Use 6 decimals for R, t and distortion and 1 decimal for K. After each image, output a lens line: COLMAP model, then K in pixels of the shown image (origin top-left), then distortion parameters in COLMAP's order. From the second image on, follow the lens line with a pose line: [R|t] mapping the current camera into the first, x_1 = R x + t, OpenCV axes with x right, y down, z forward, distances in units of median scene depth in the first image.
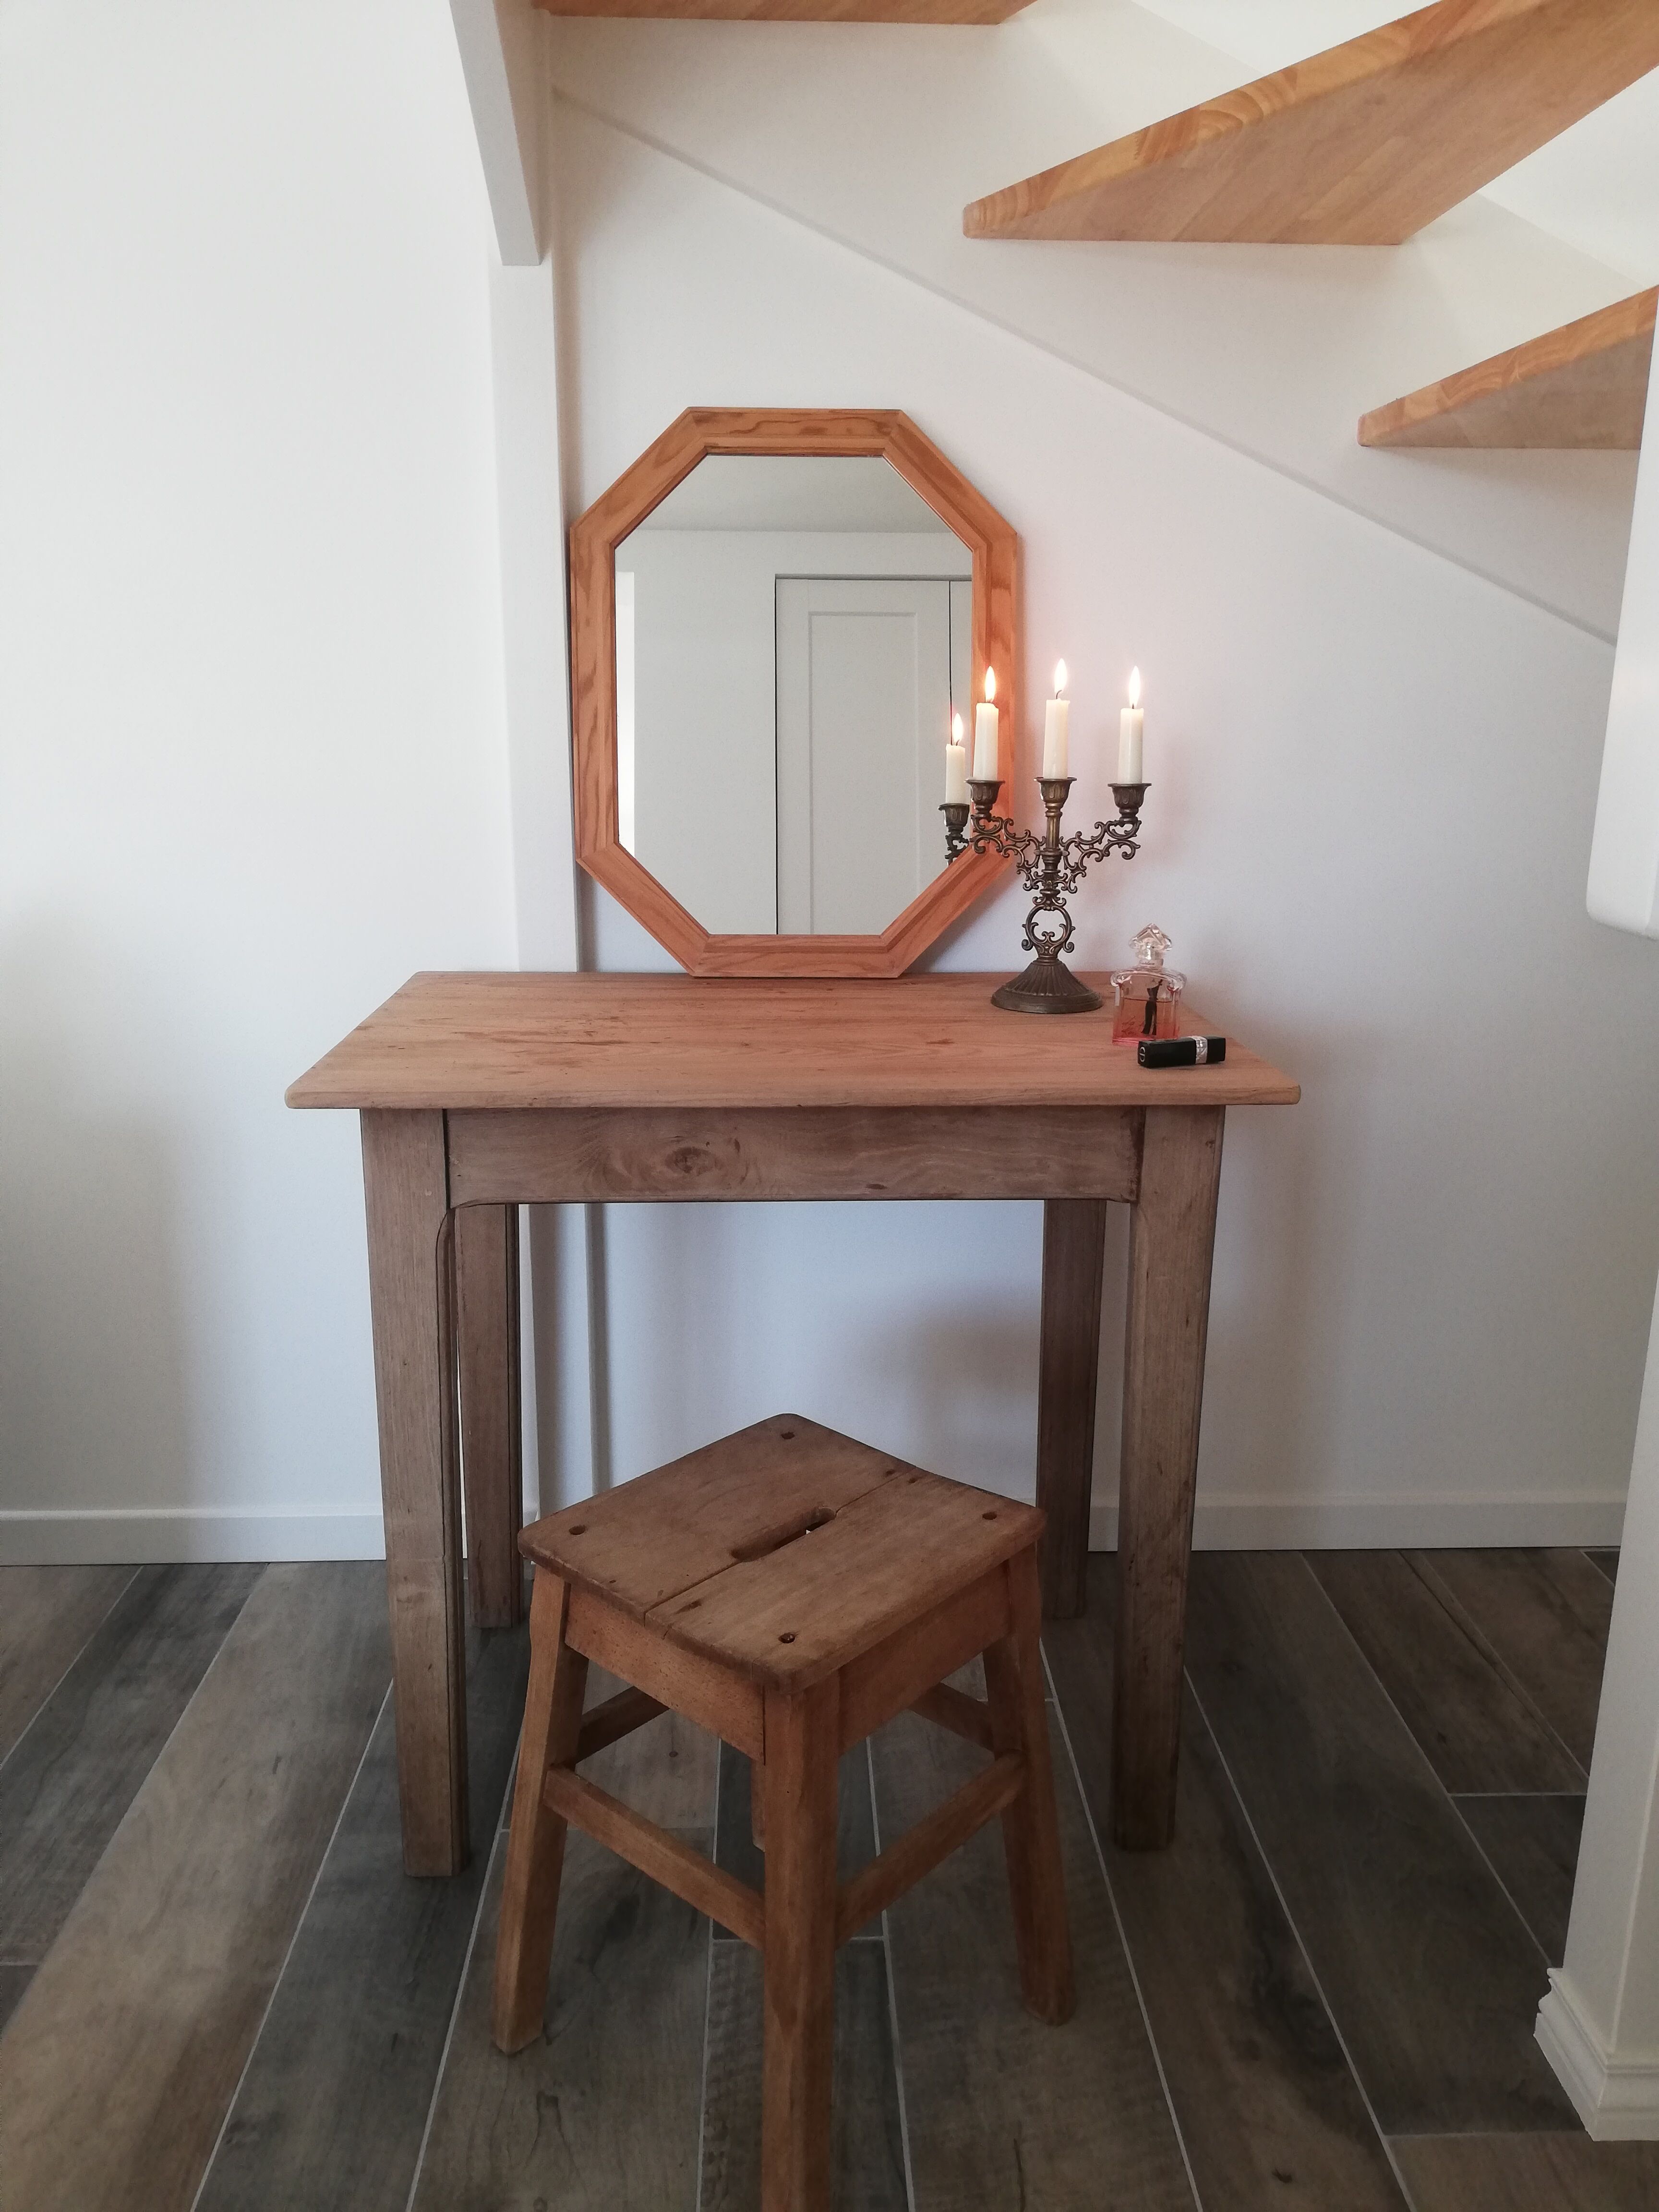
lens RADIAL K [[1675.5, 0, 838.6], [0, 1675.5, 1103.5], [0, 0, 1]] dist [0.051065, -0.075635]
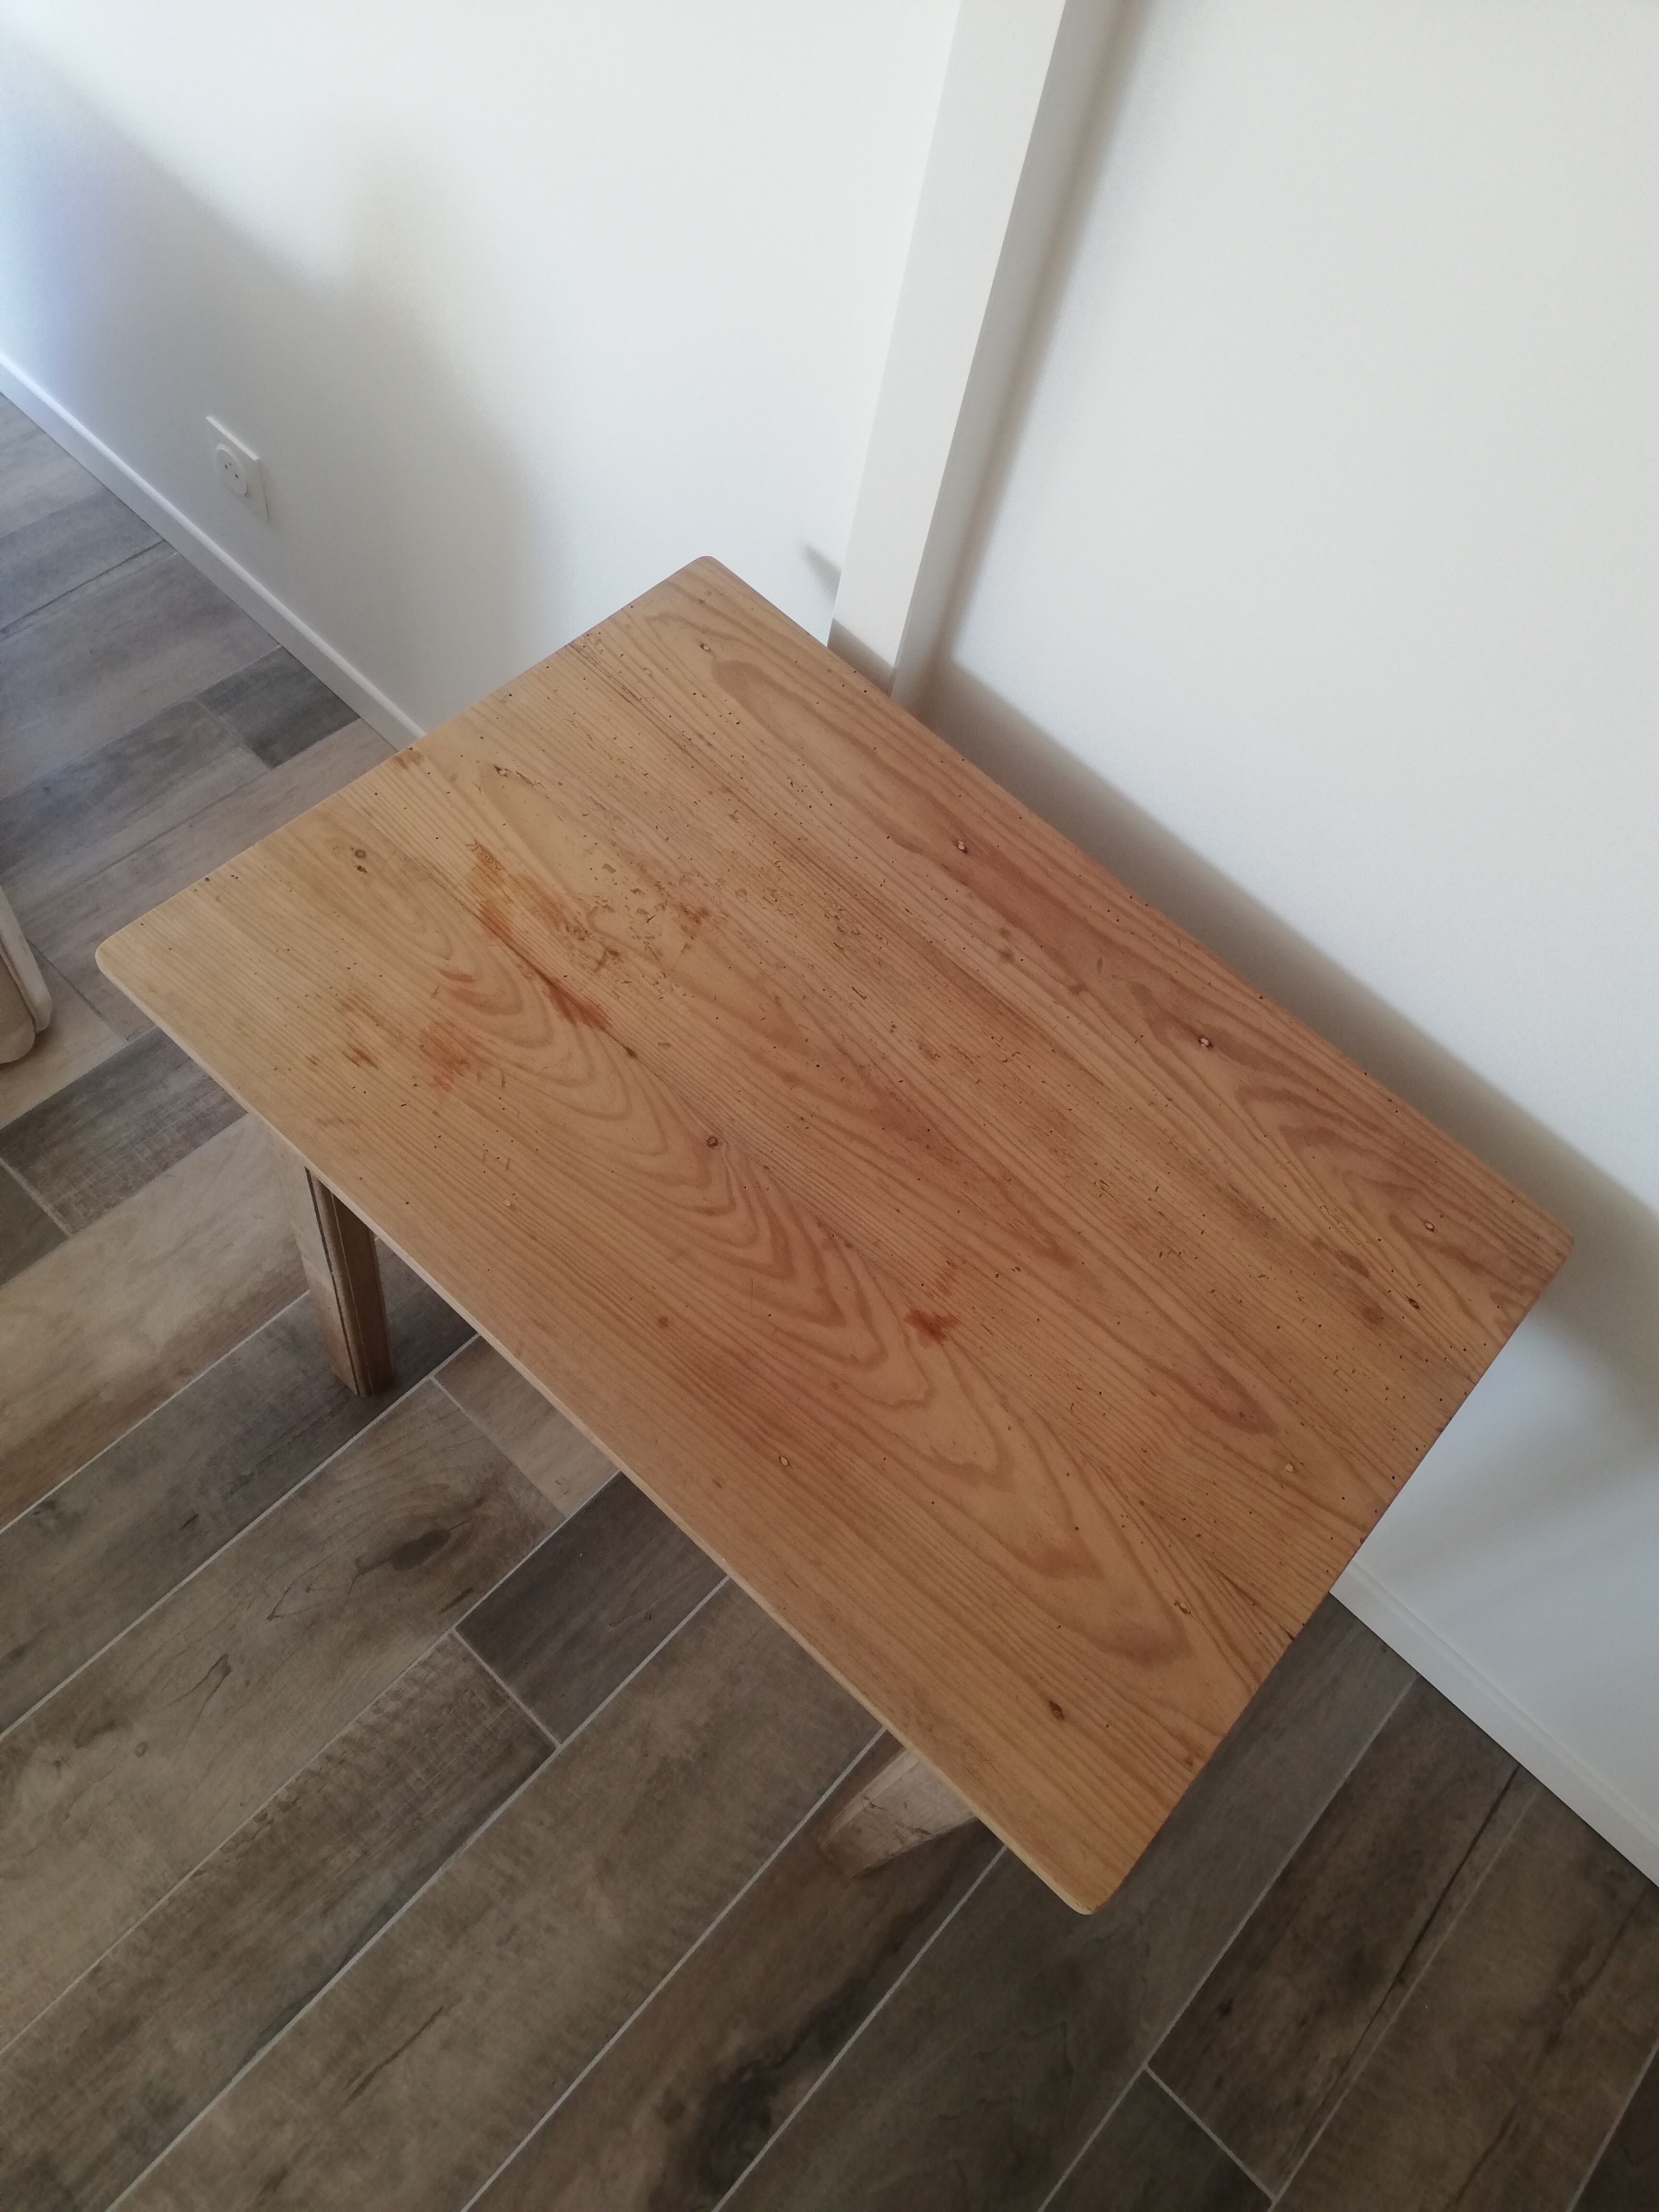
lens RADIAL K [[1675.5, 0, 828.9], [0, 1675.5, 1115.8], [0, 0, 1]] dist [0.051065, -0.075635]
pose [[0.697700, 0.668560, -0.257375, 0.158602], [-0.314457, 0.608612, 0.728497, -0.597222], [0.643686, -0.427339, 0.634862, 0.625859]]
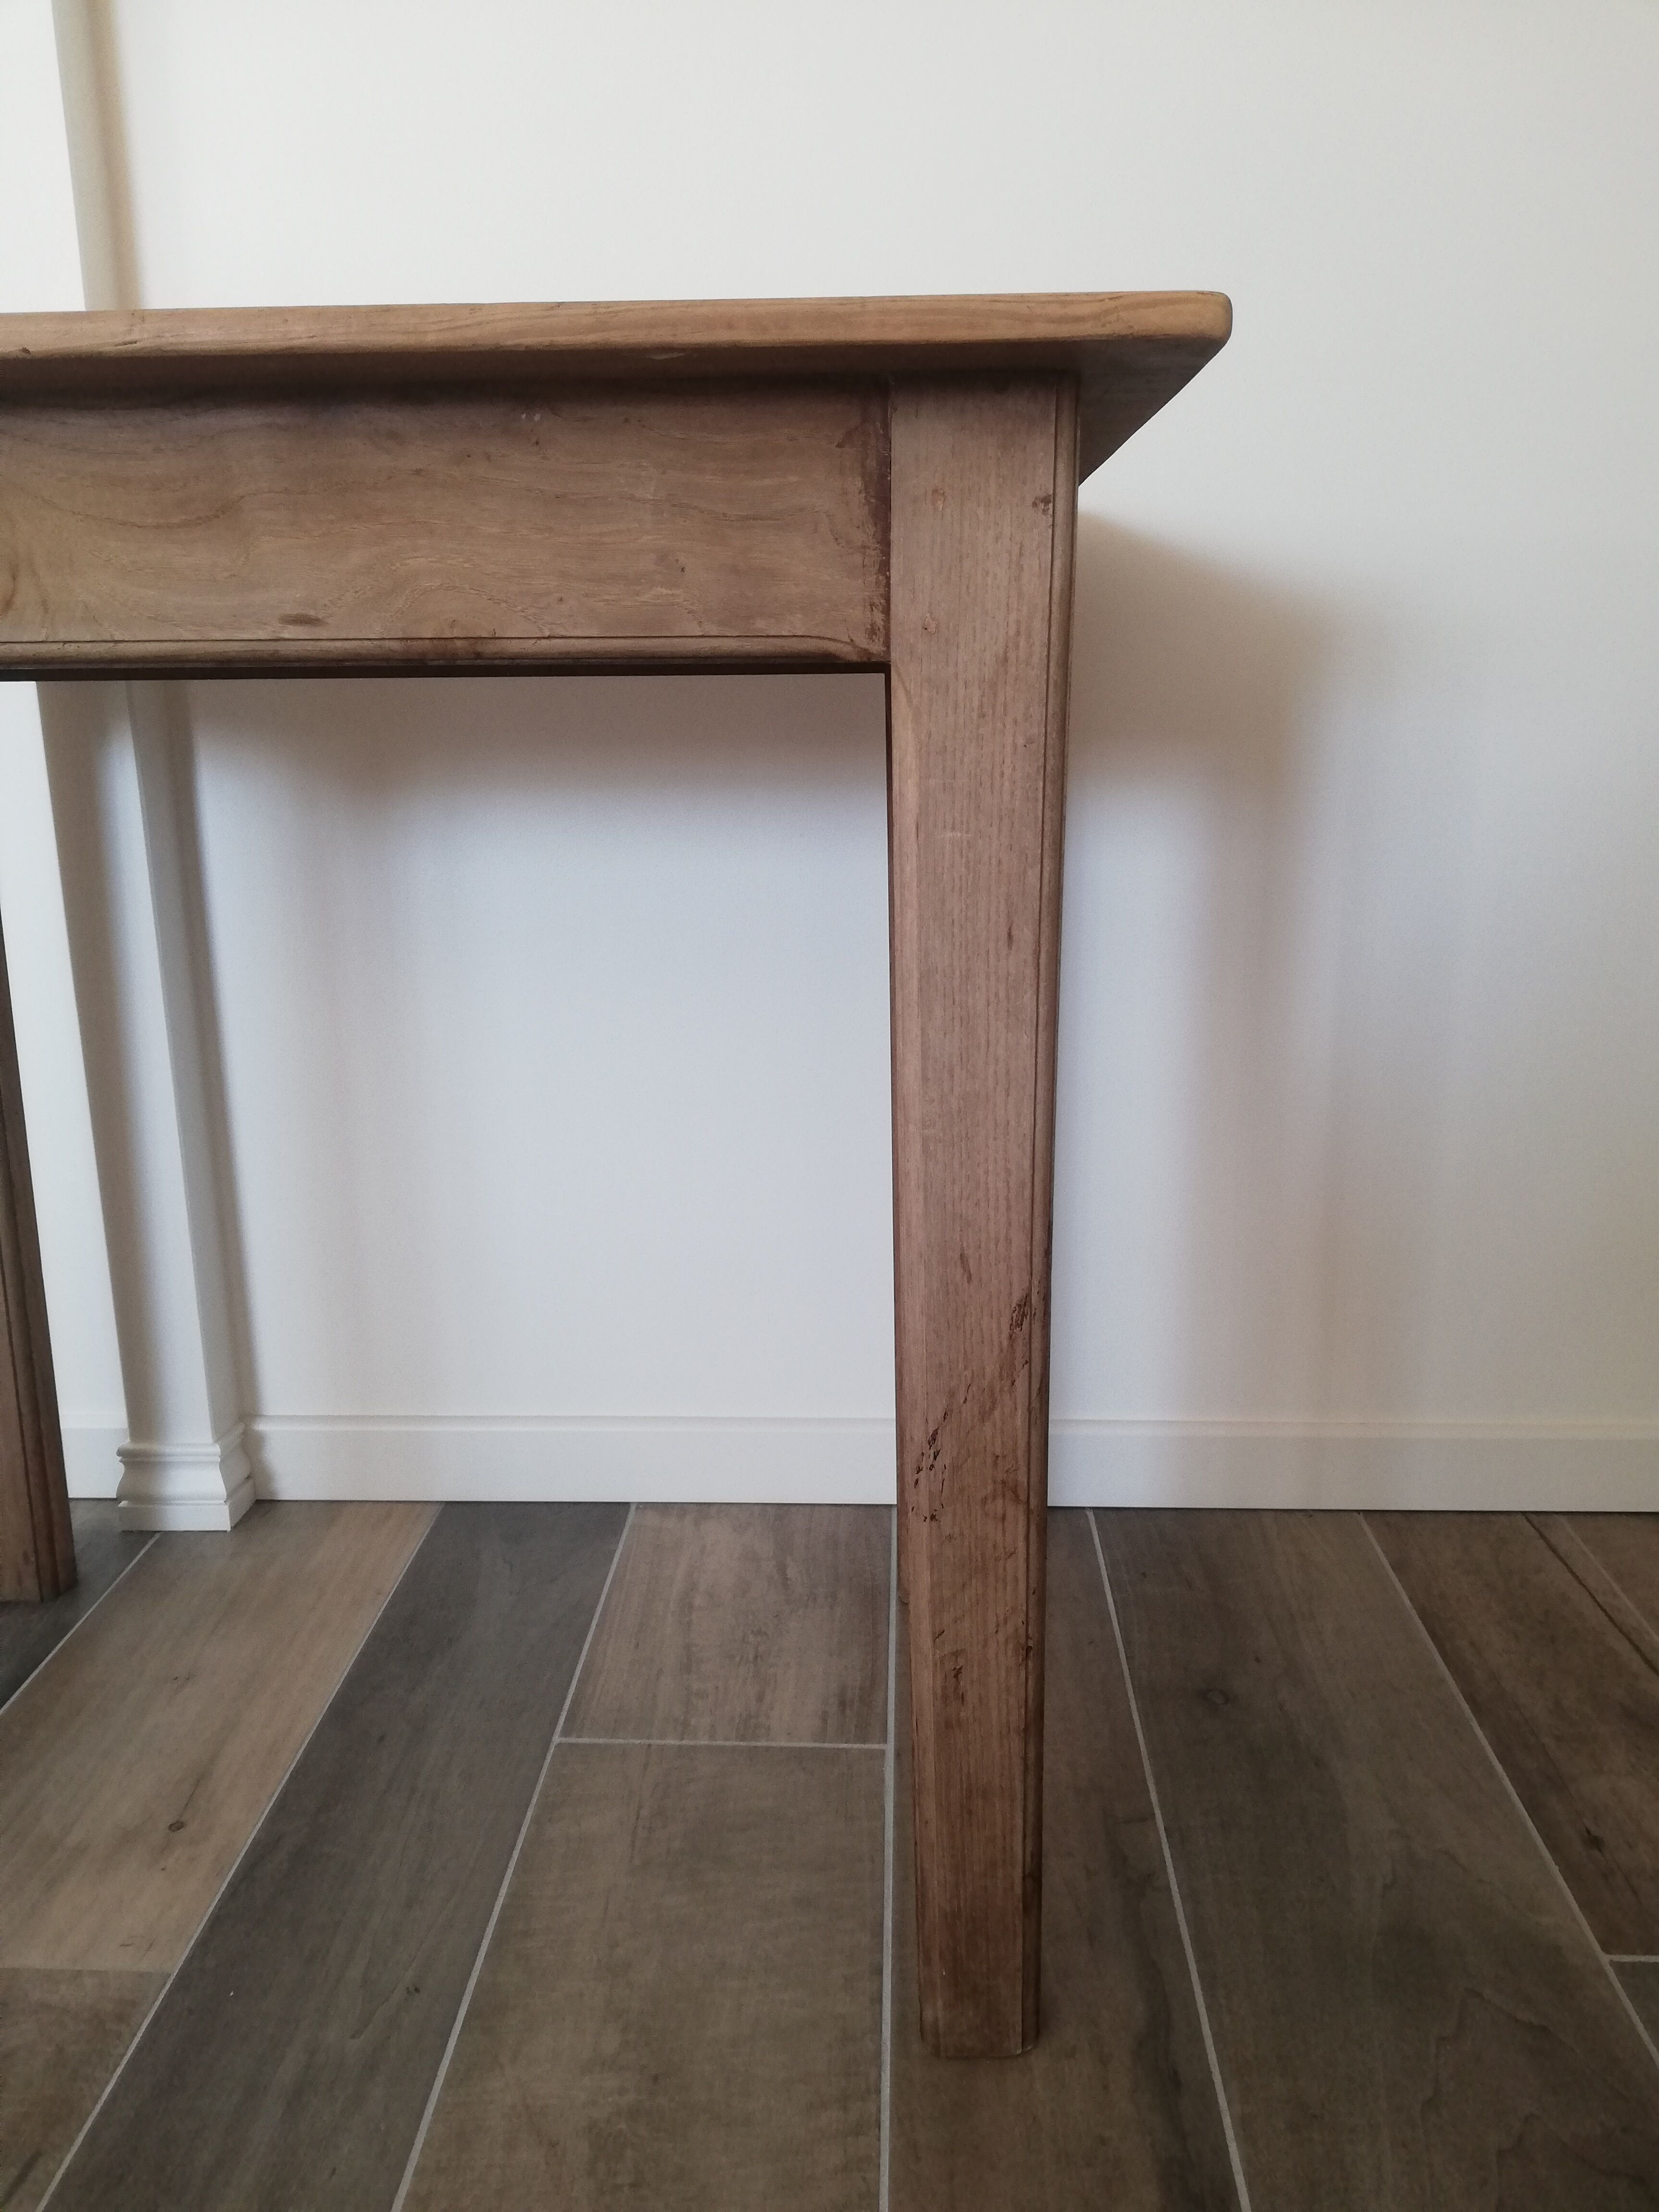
lens RADIAL K [[1675.5, 0, 838.5], [0, 1675.5, 1114.0], [0, 0, 1]] dist [0.051065, -0.075635]
pose [[0.996501, -0.000514, -0.083582, 0.203047], [0.000163, 0.999991, -0.004215, 0.183251], [0.083583, 0.004187, 0.996492, 0.553045]]
